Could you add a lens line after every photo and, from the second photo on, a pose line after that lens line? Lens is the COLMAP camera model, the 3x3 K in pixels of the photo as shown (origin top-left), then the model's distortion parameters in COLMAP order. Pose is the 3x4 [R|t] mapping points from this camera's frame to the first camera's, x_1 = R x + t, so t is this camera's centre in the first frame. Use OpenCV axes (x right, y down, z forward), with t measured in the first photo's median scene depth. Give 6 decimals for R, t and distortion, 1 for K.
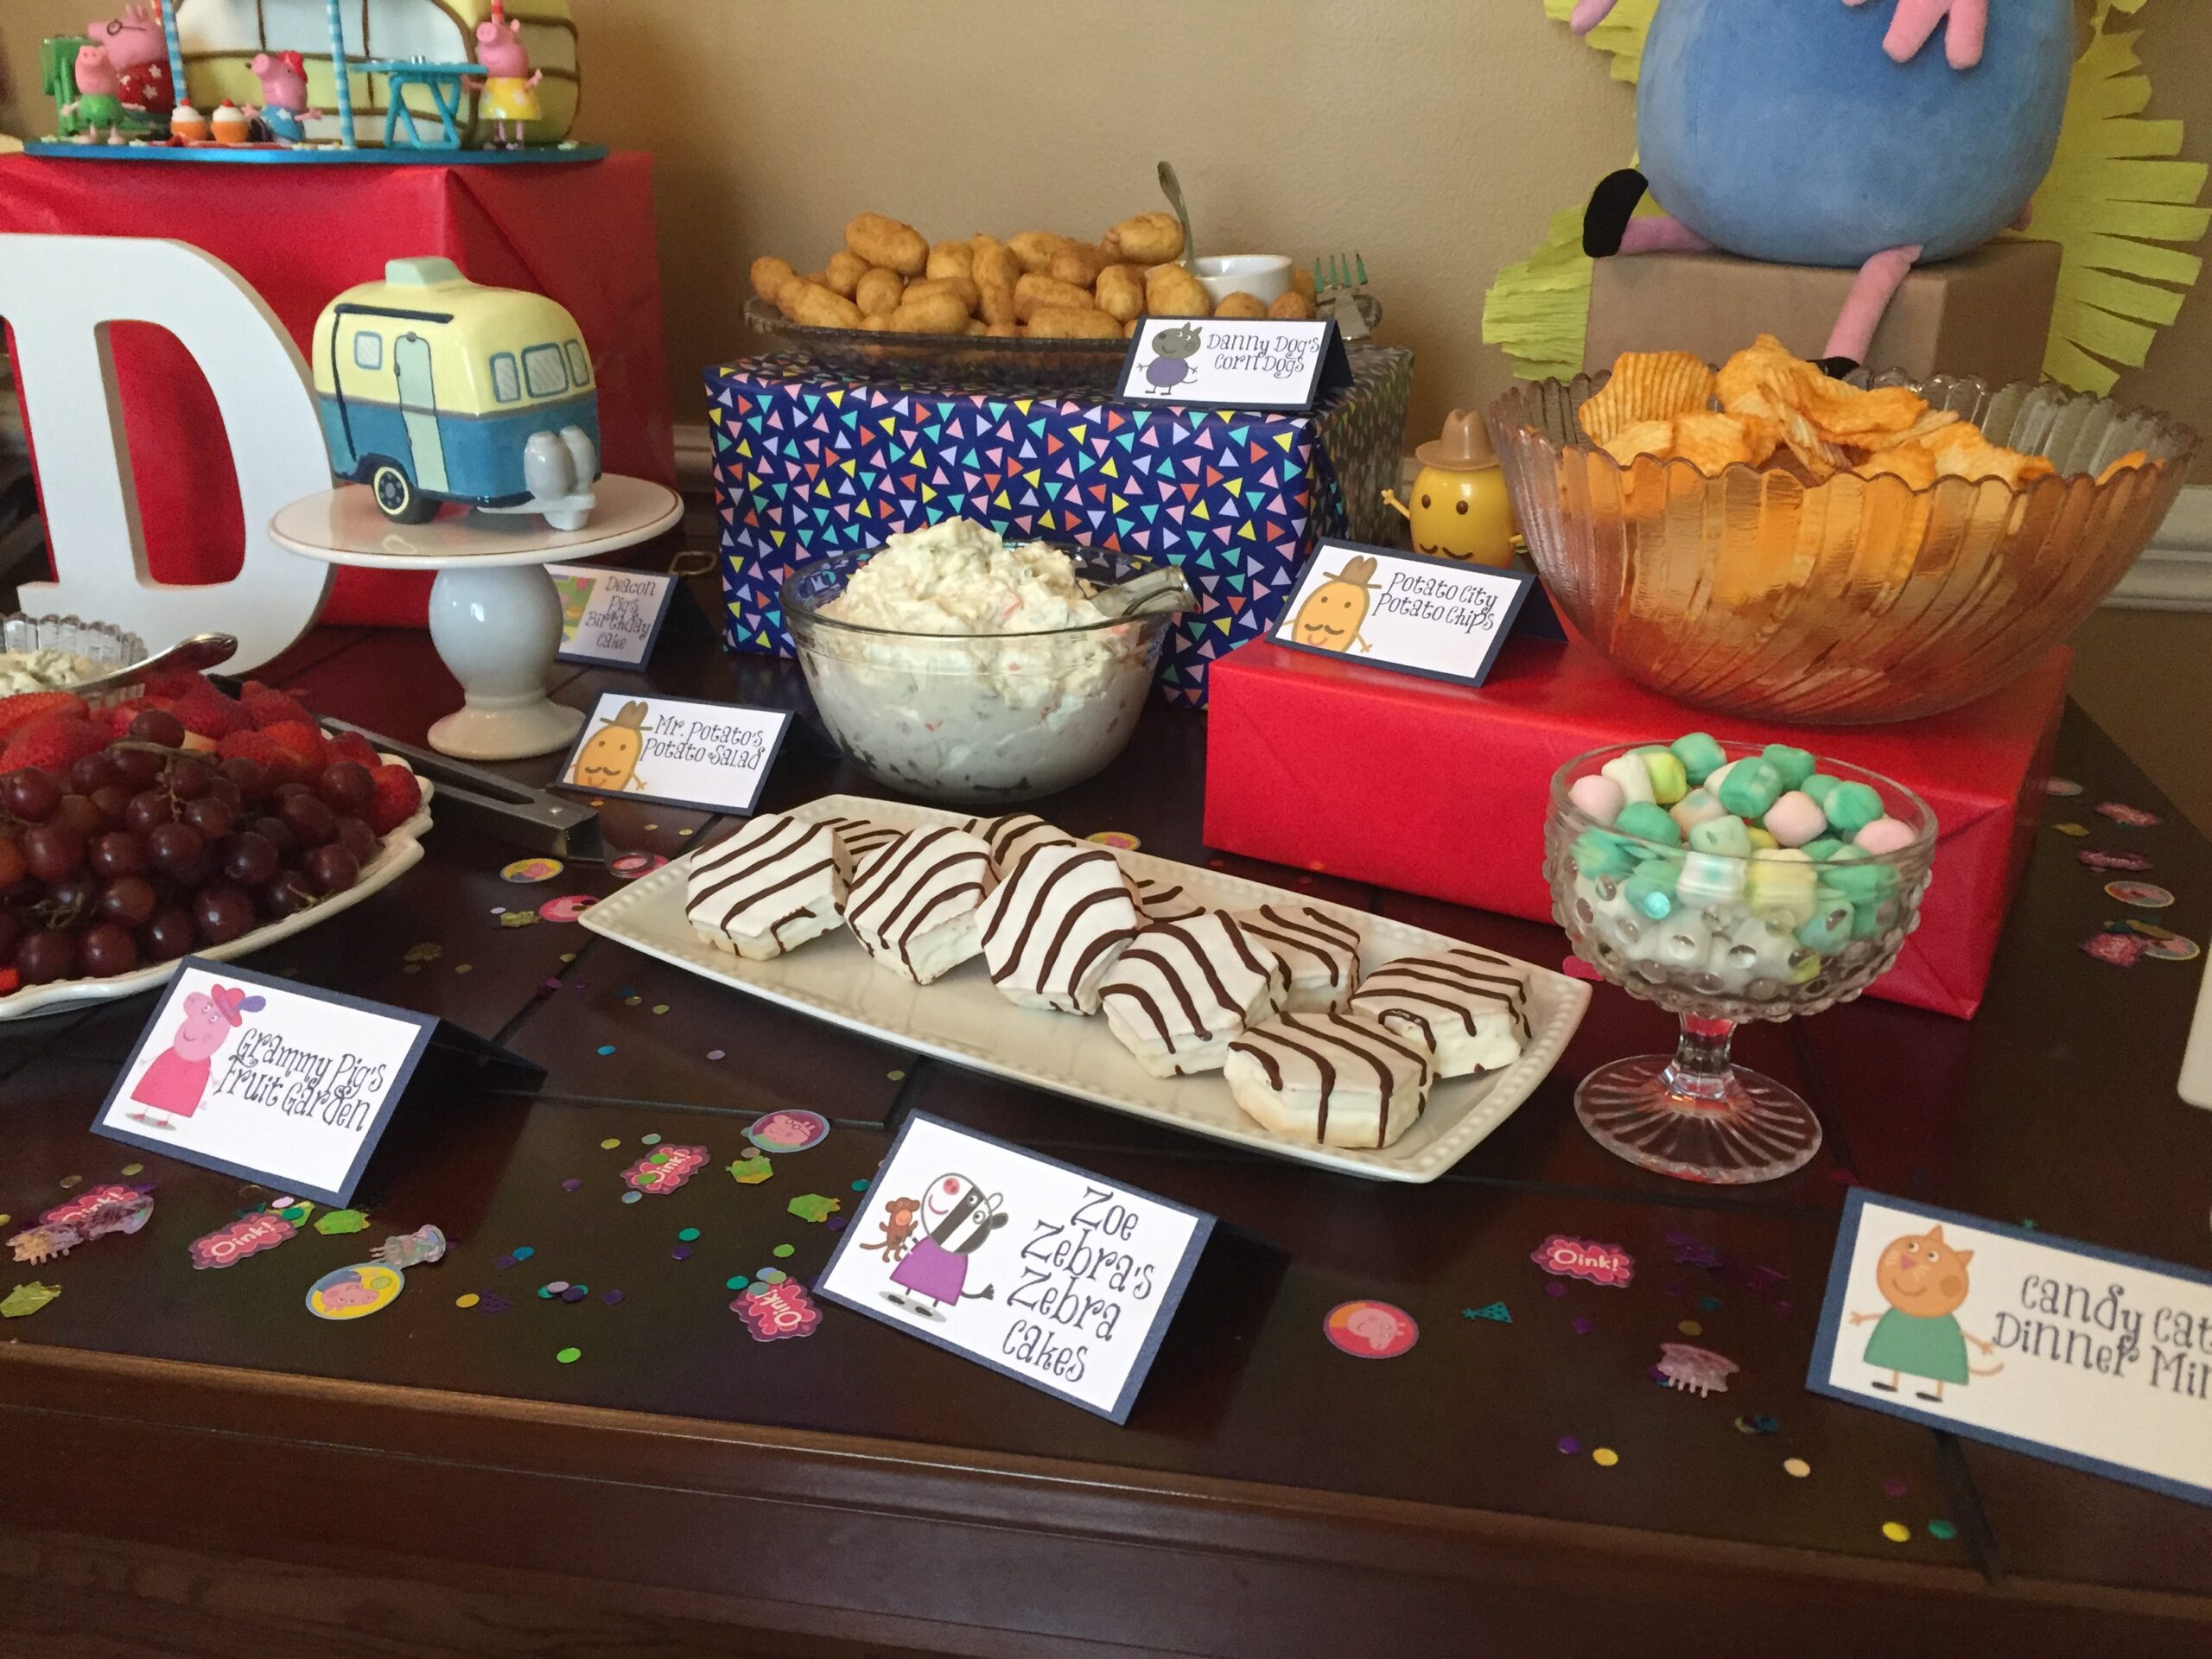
lens RADIAL K [[1926.2, 0, 1106.0], [0, 1926.2, 829.5], [0, 0, 1]] dist [0.075481, -0.104742]
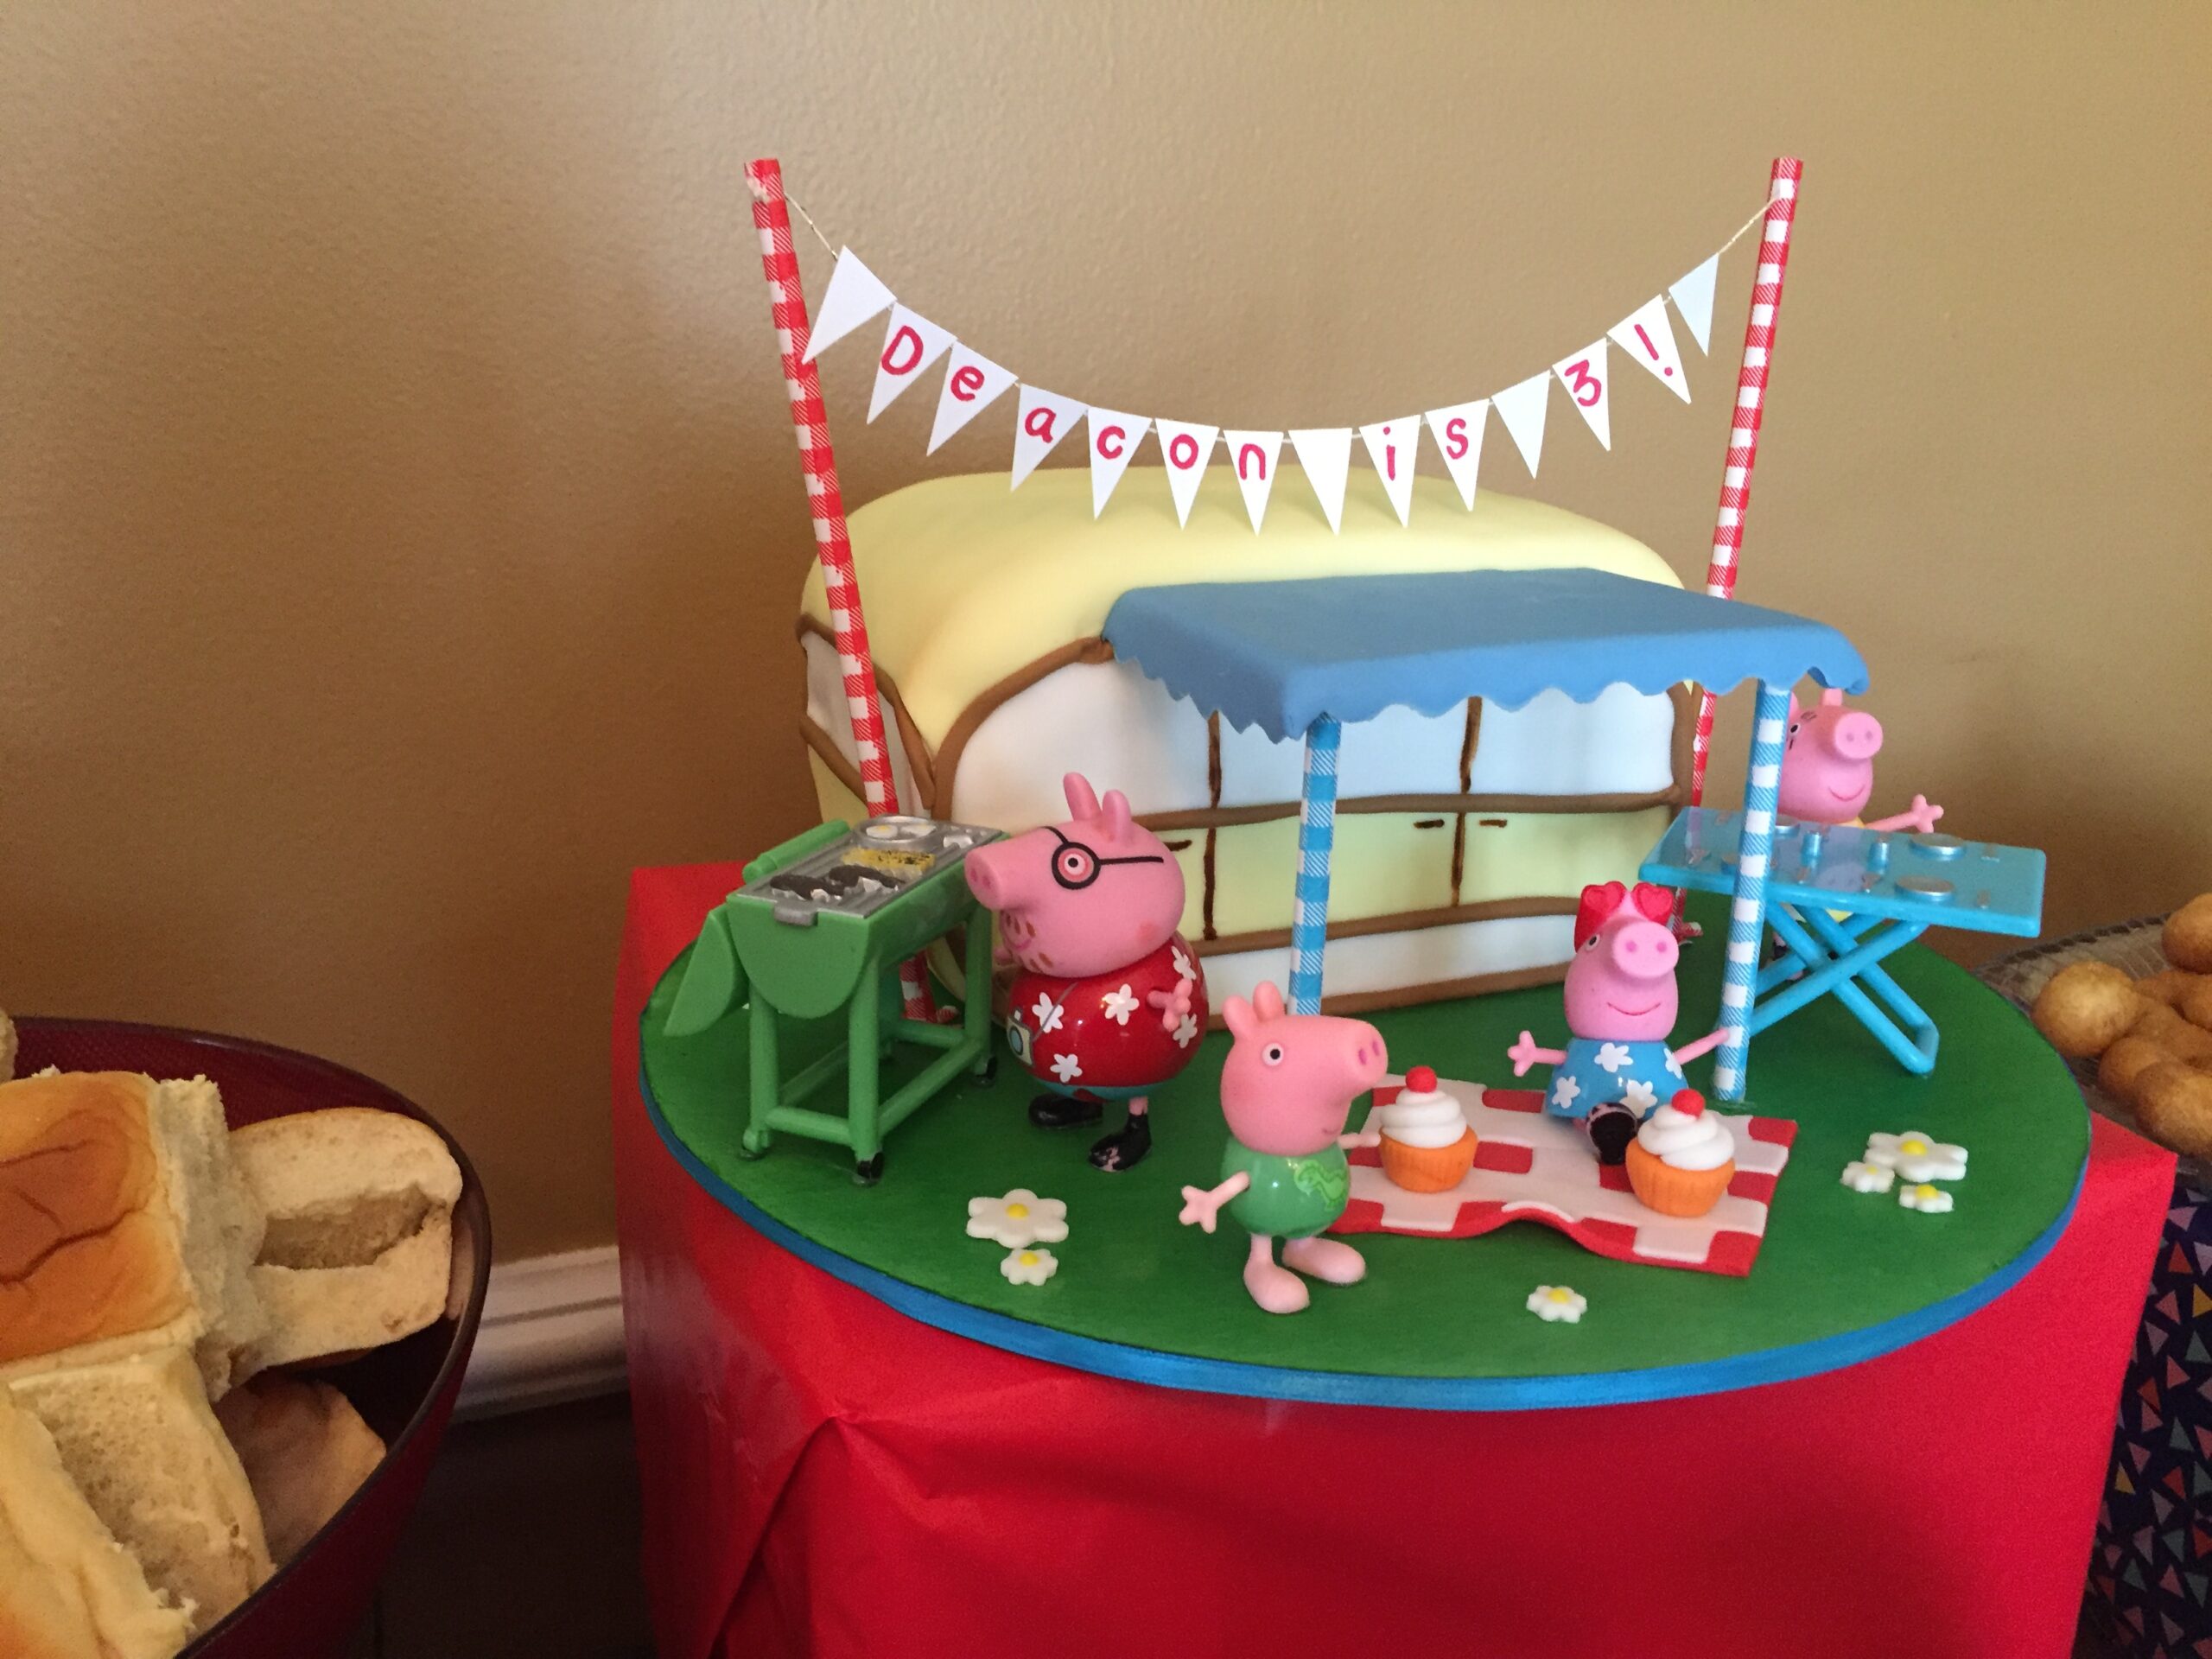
lens RADIAL K [[1935.5, 0, 1109.8], [0, 1935.5, 824.6], [0, 0, 1]] dist [0.067727, -0.064367]
pose [[0.865835, -0.150999, 0.477000, -0.776118], [0.177348, 0.984093, -0.010393, -0.486630], [-0.467843, 0.093593, 0.878842, 0.832988]]
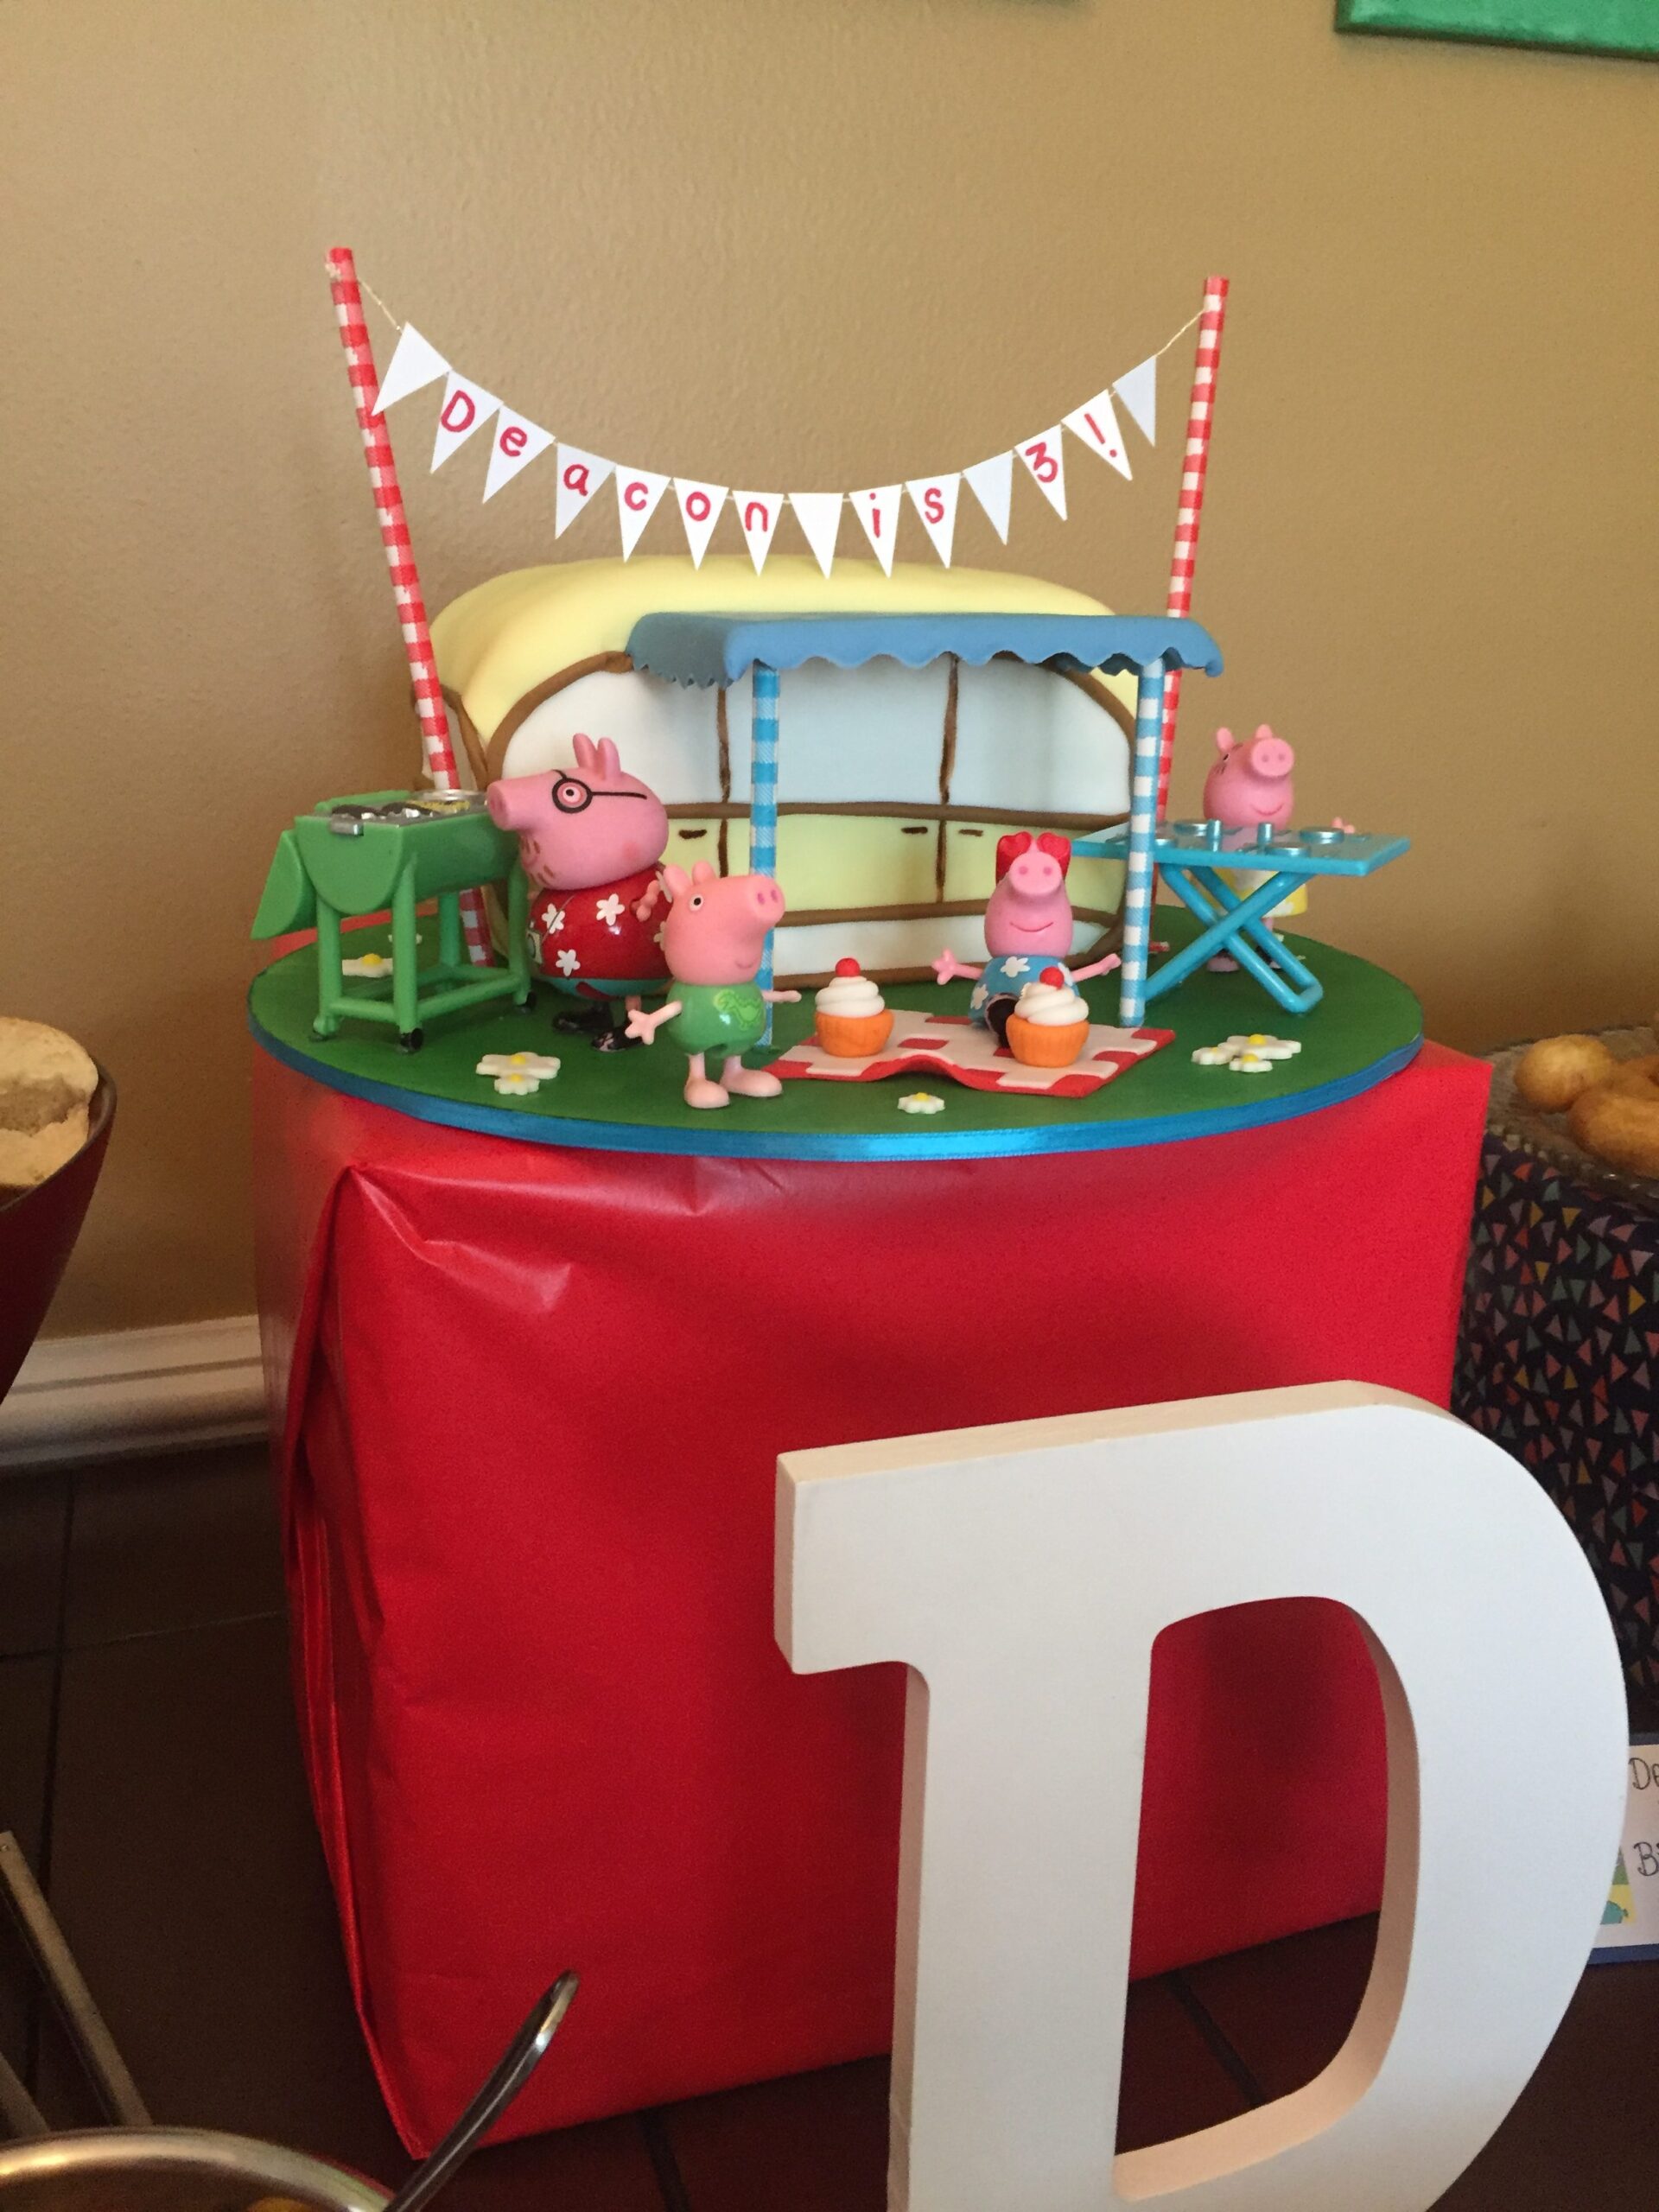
lens RADIAL K [[1935.5, 0, 829.5], [0, 1935.5, 1106.0], [0, 0, 1]] dist [0.067727, -0.064367]
pose [[0.880529, -0.135171, 0.454310, -0.773777], [0.171652, 0.984353, -0.039816, -0.375861], [-0.441820, 0.113042, 0.889953, 0.722855]]
